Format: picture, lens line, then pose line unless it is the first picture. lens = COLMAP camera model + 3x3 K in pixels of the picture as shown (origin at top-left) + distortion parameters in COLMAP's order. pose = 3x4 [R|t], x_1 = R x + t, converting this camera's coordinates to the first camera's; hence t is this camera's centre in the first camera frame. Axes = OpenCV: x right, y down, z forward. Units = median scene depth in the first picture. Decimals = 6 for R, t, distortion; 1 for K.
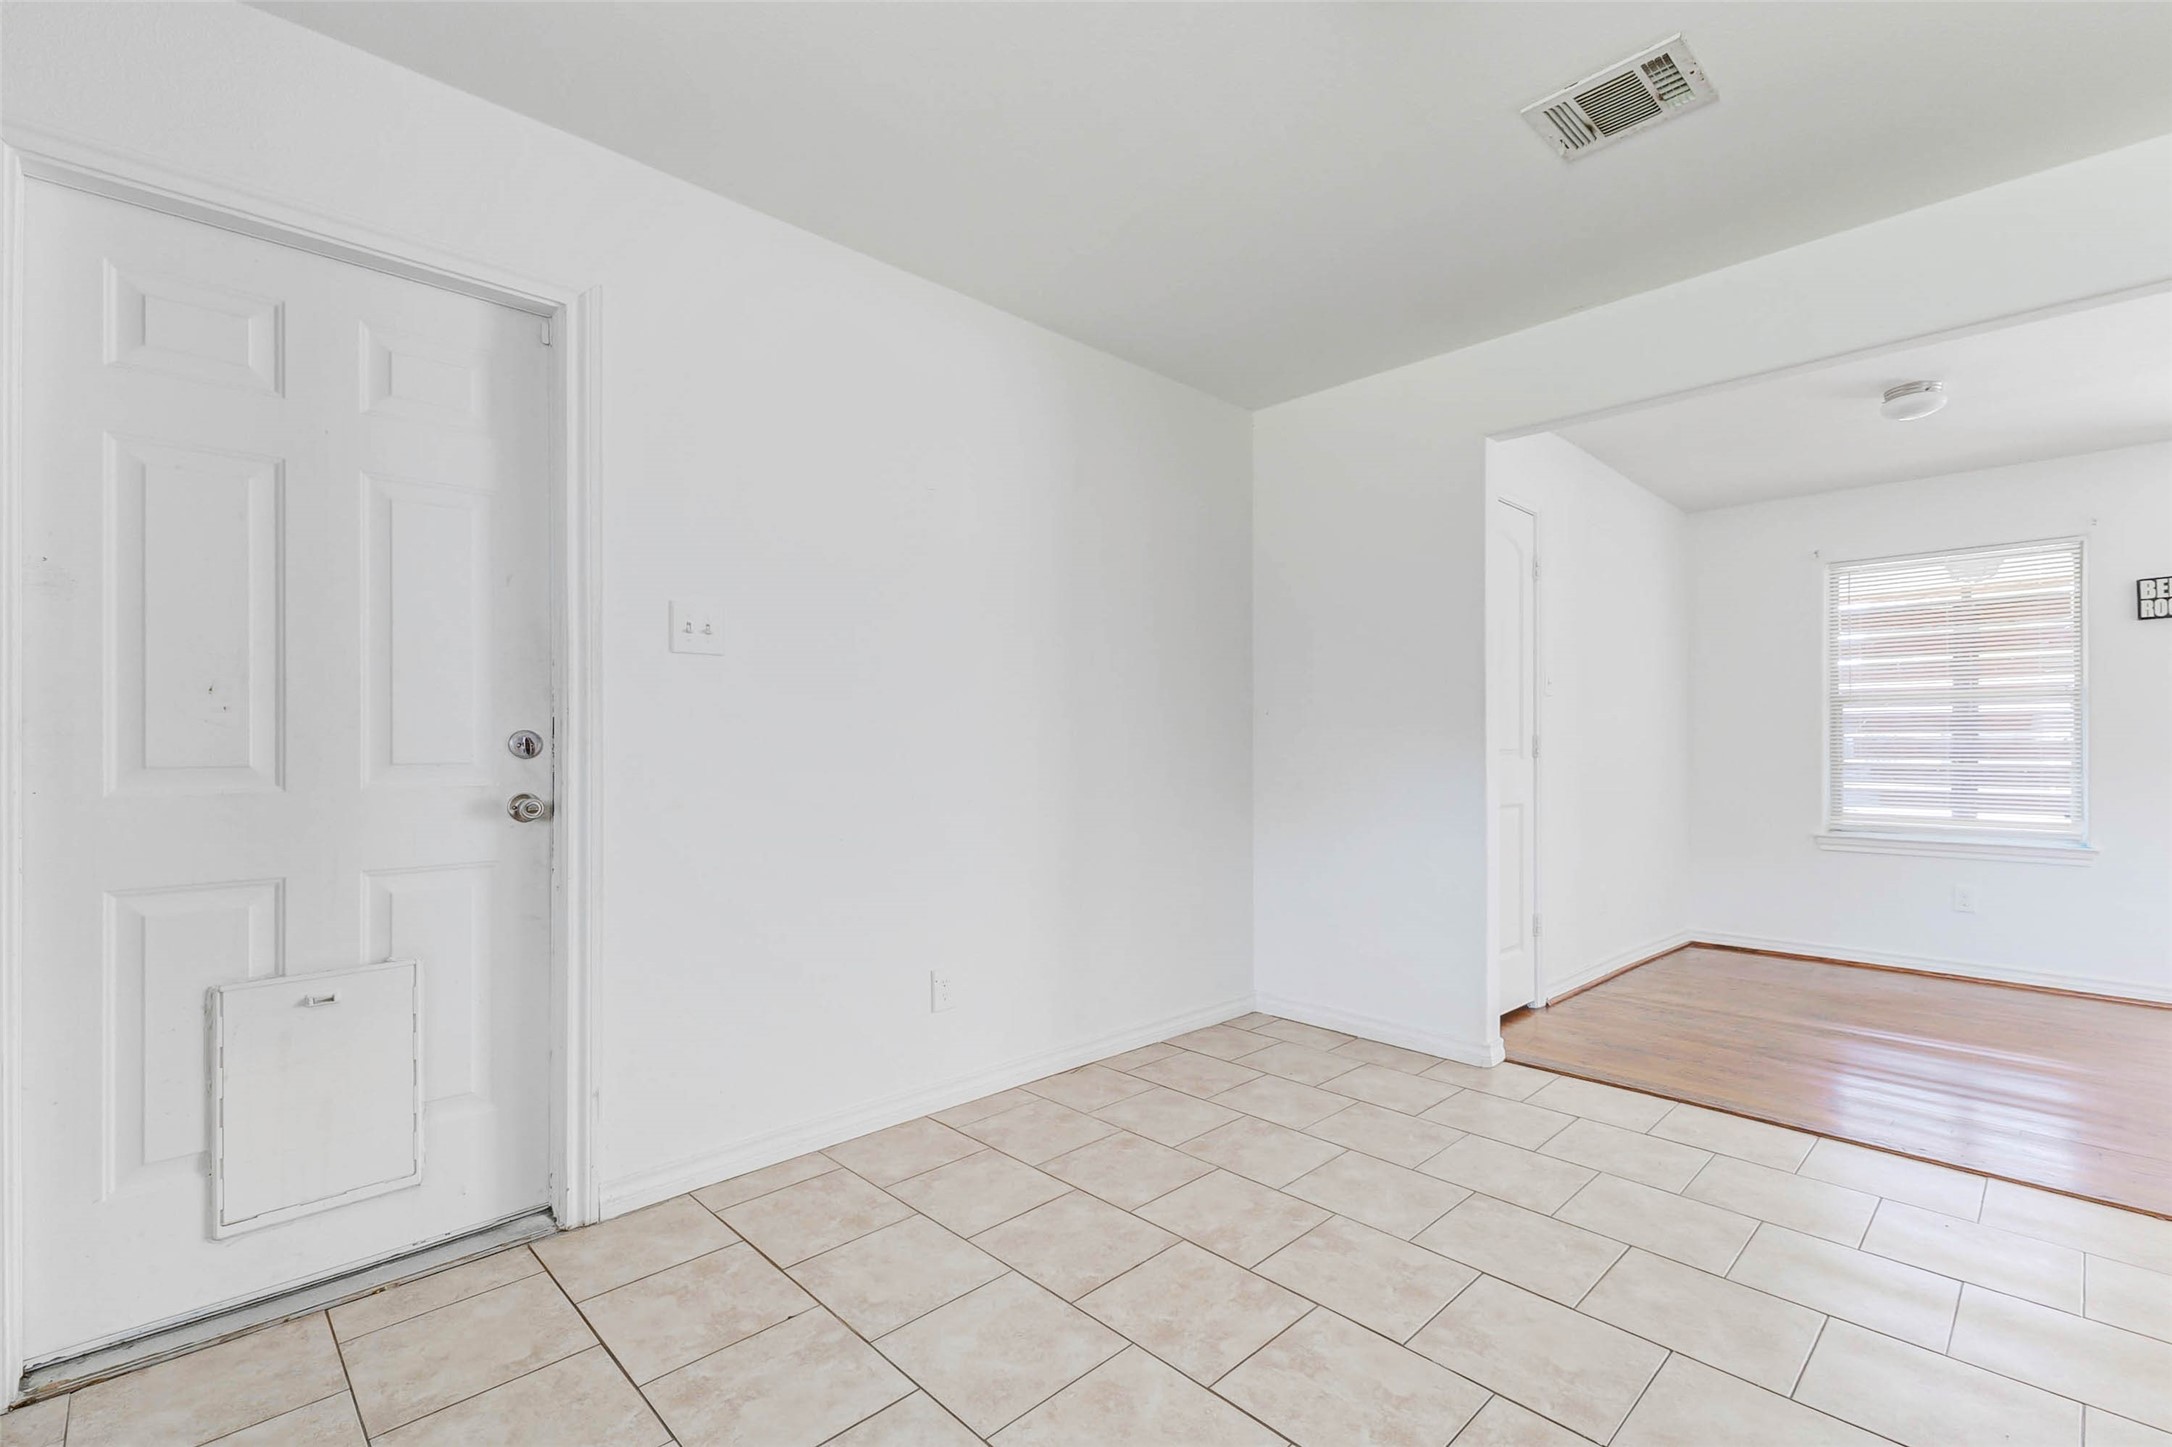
lens RADIAL K [[963.6, 0, 1084.9], [0, 963.6, 743.0], [0, 0, 1]] dist [0.001719, 0.000187]
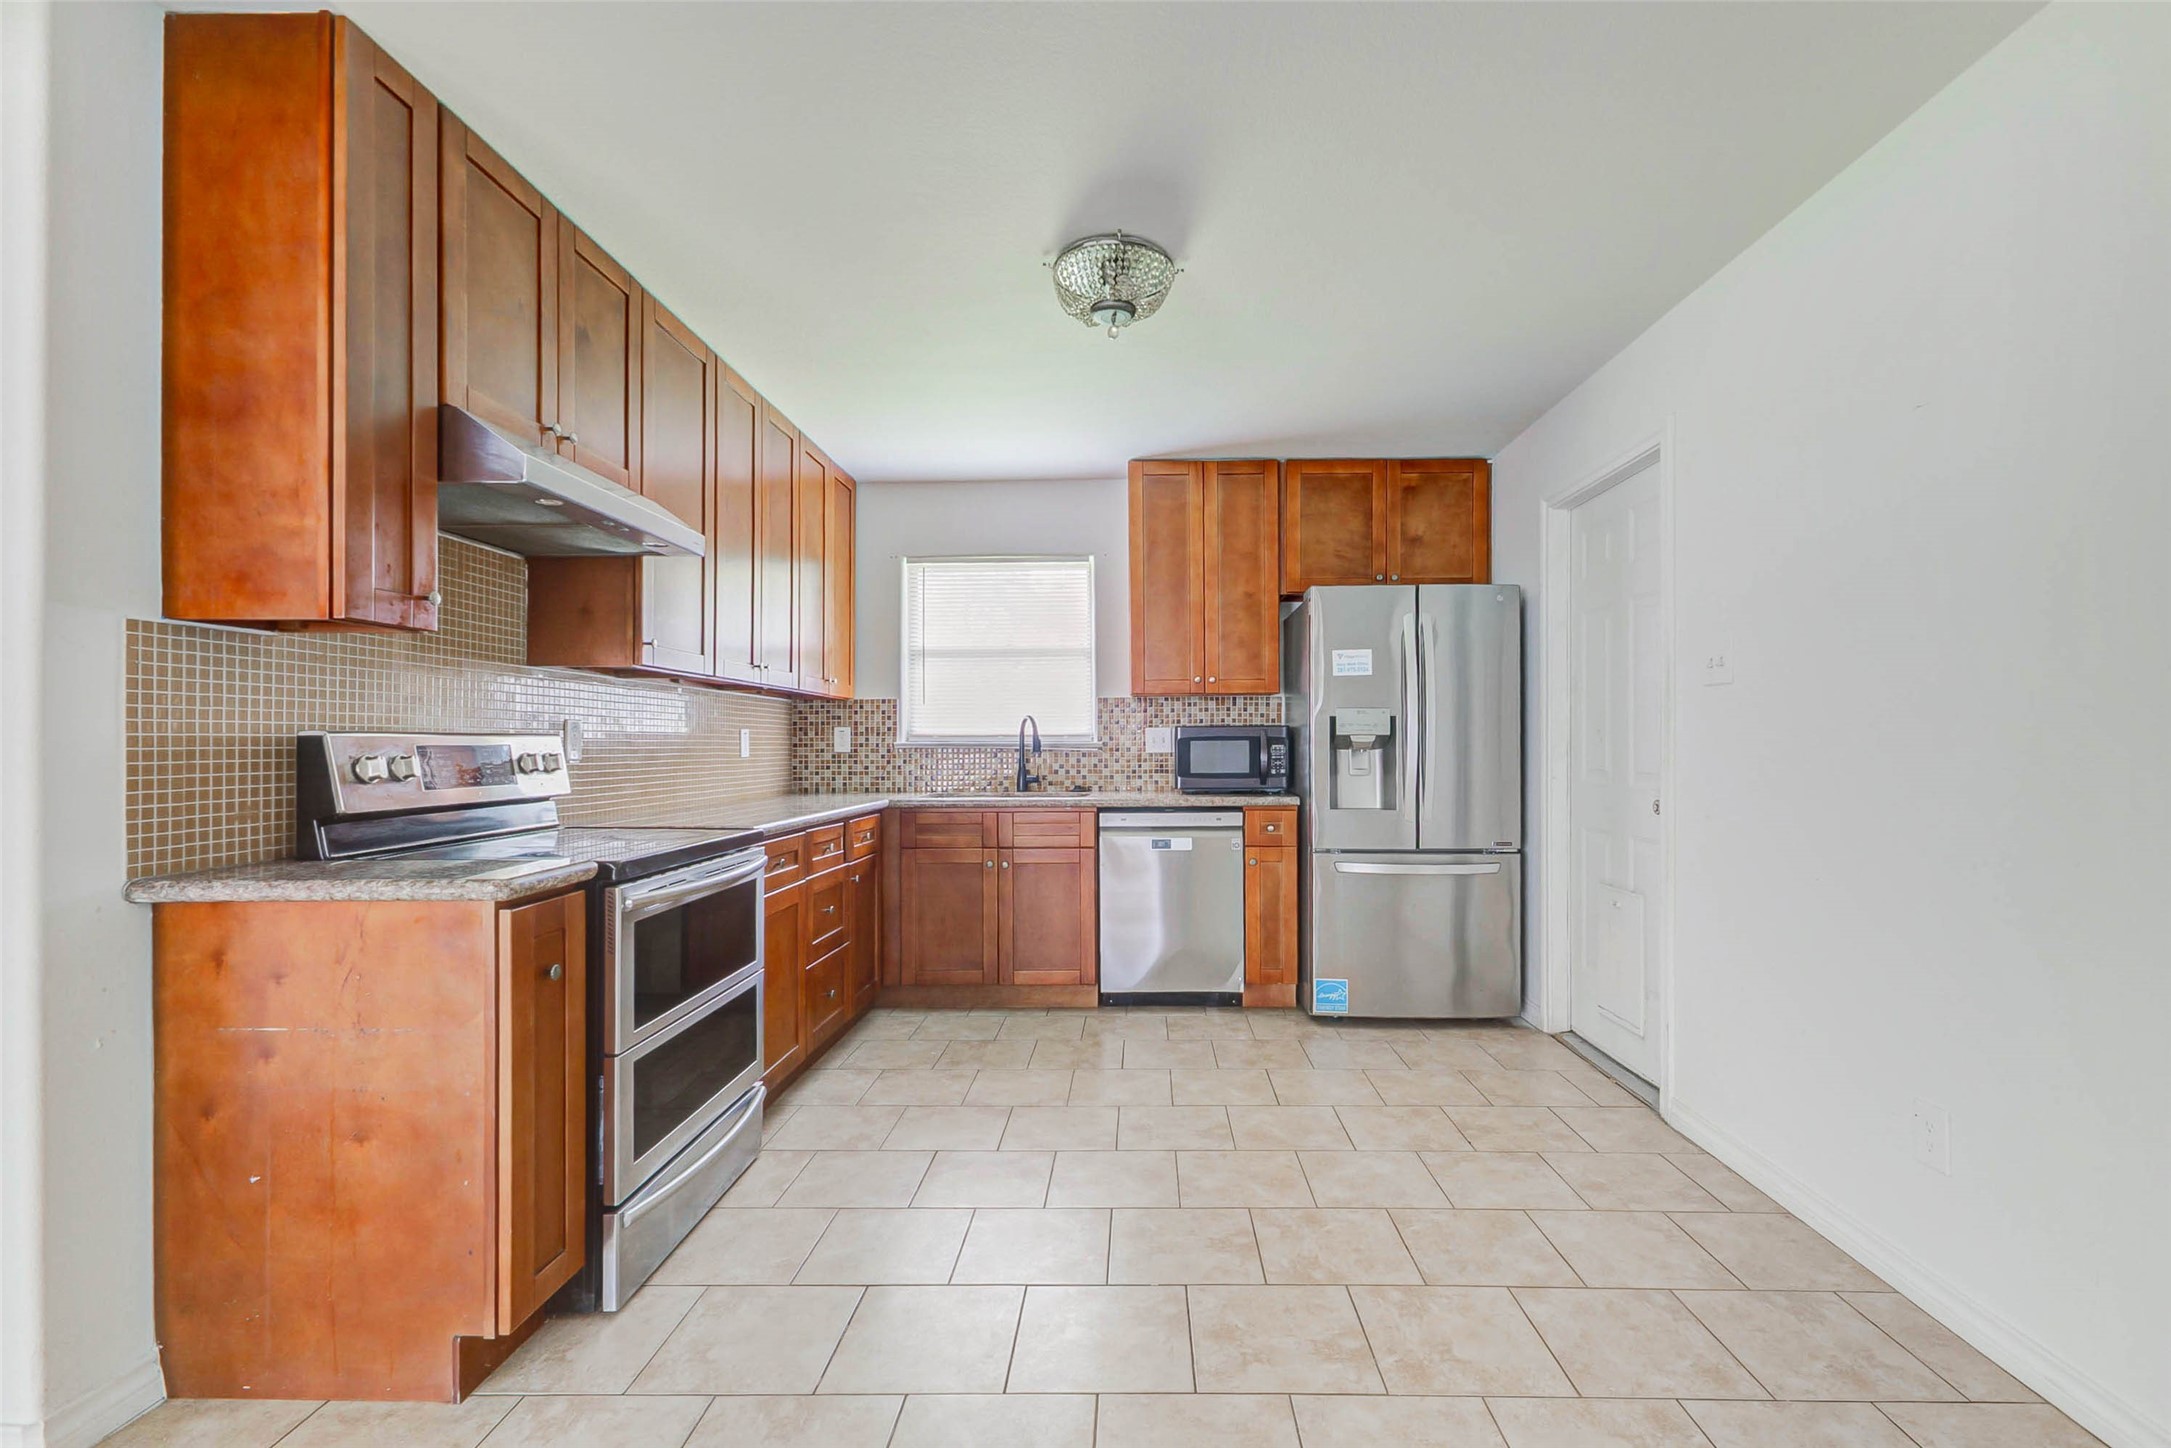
lens RADIAL K [[969.1, 0, 1130.3], [0, 969.1, 732.6], [0, 0, 1]] dist [0.015620, 0.000270]
pose [[-0.702349, -0.001756, -0.711830, 1.005516], [0.003015, 0.999981, -0.005441, -0.037378], [0.711826, -0.005968, -0.702330, 1.469656]]
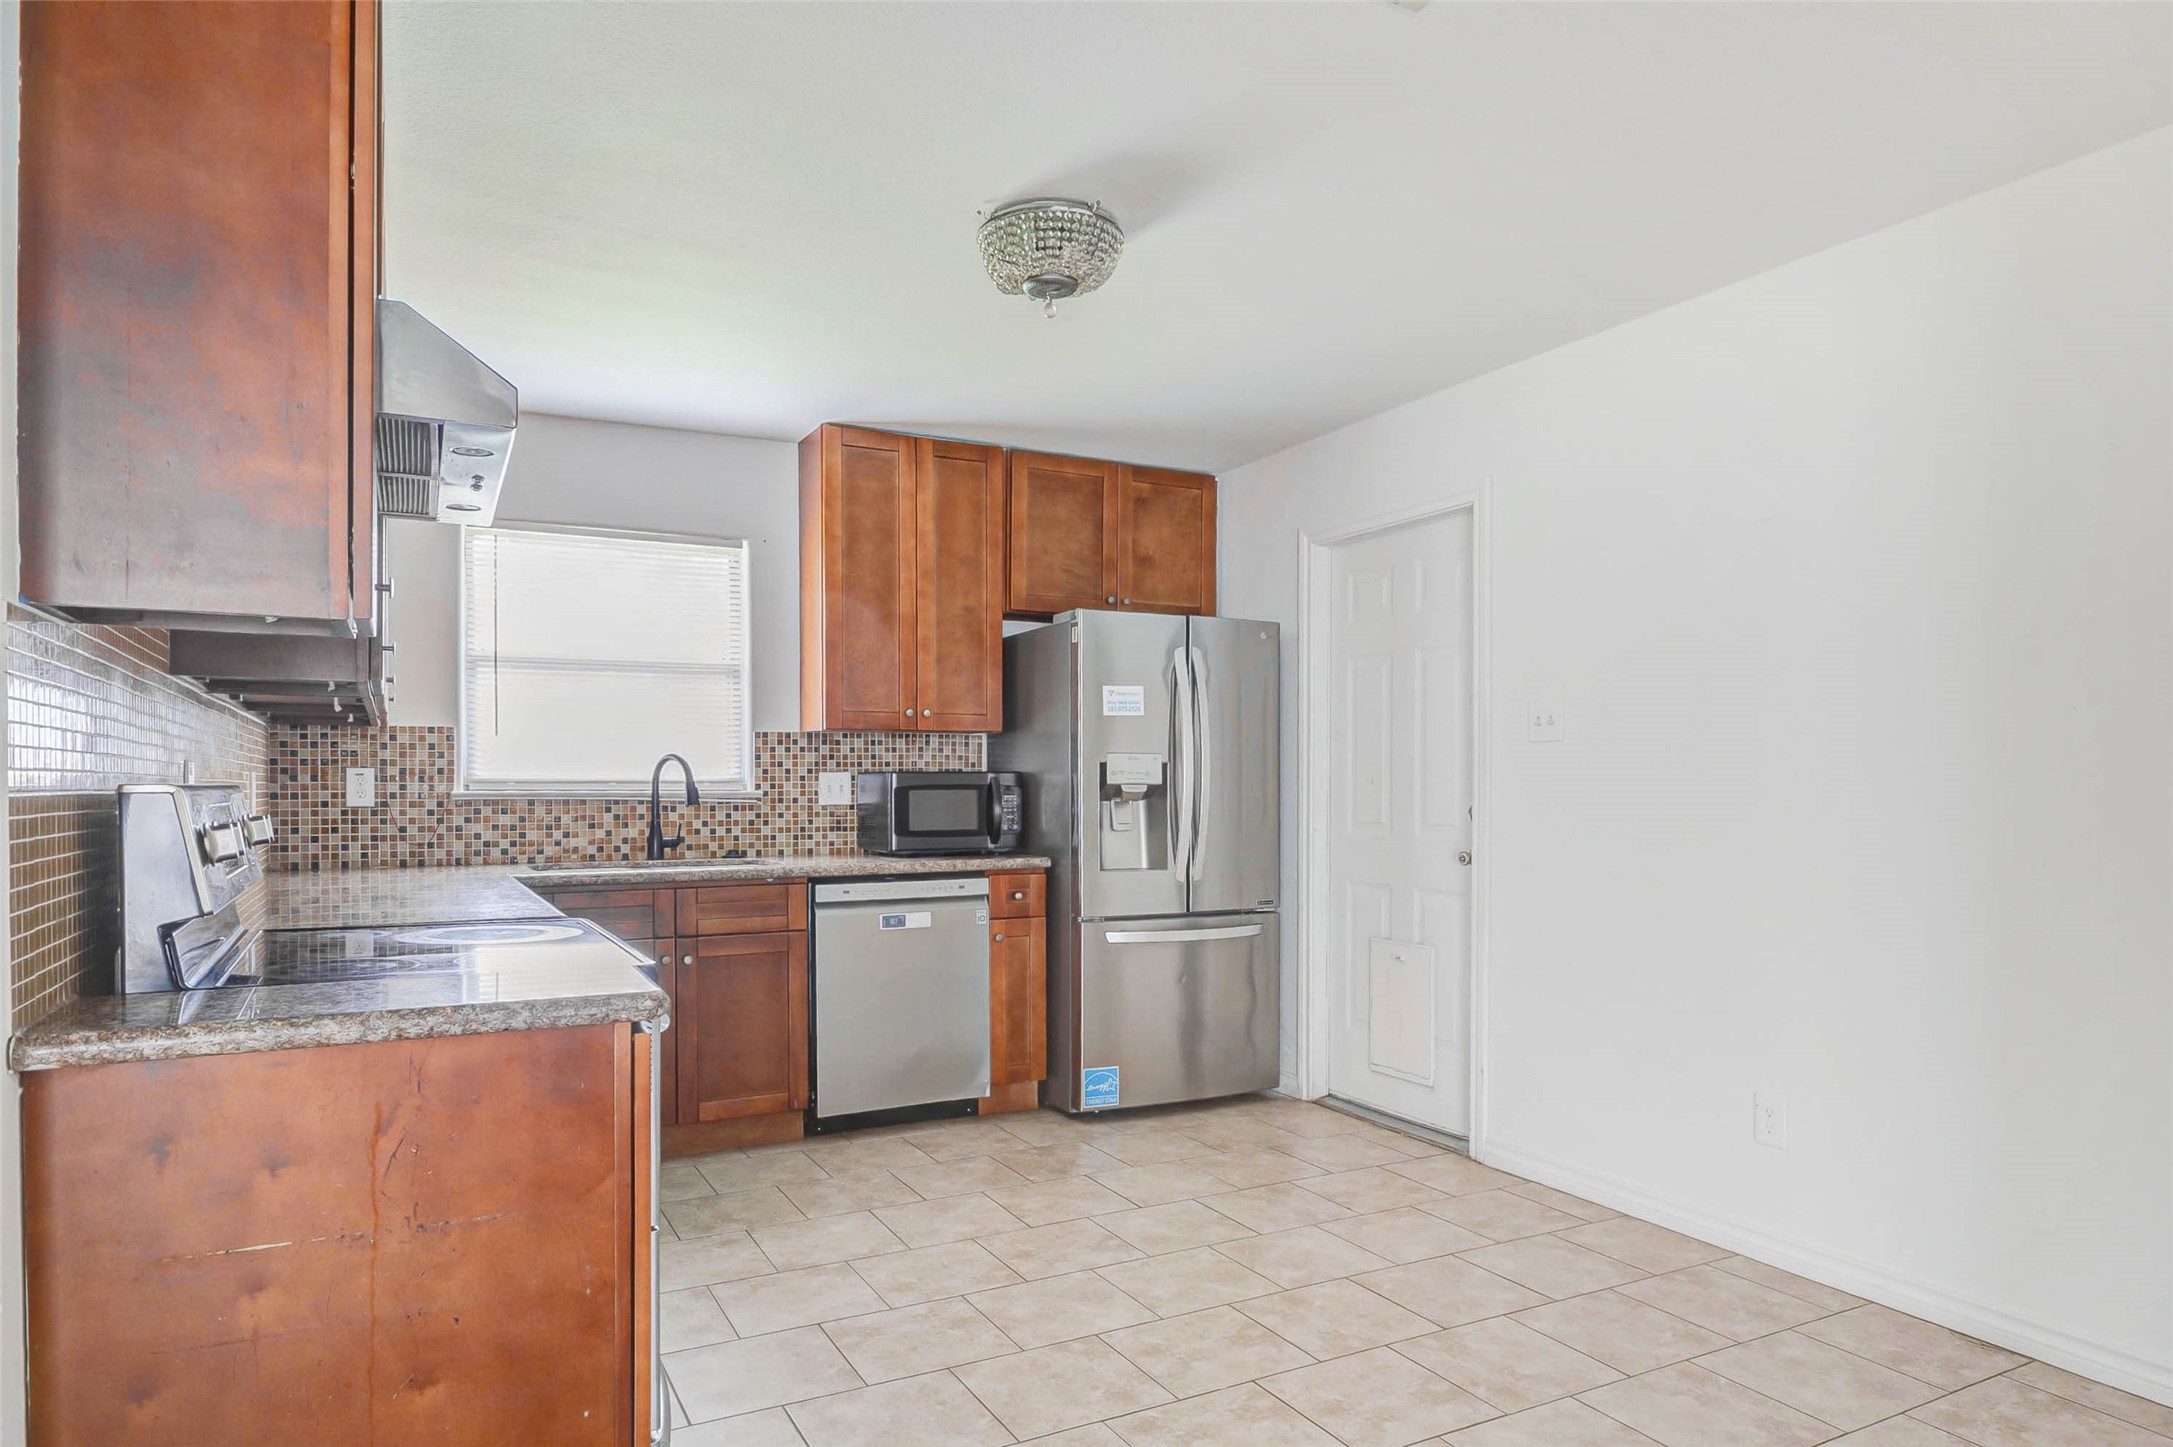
lens RADIAL K [[1306.0, 0, 1087.7], [0, 1306.0, 785.1], [0, 0, 1]] dist [0.000811, -0.000665]
pose [[-0.275683, 0.004676, -0.961237, 1.484148], [-0.001874, 0.999984, 0.005402, -0.051733], [0.961247, 0.003290, -0.275669, 1.006528]]
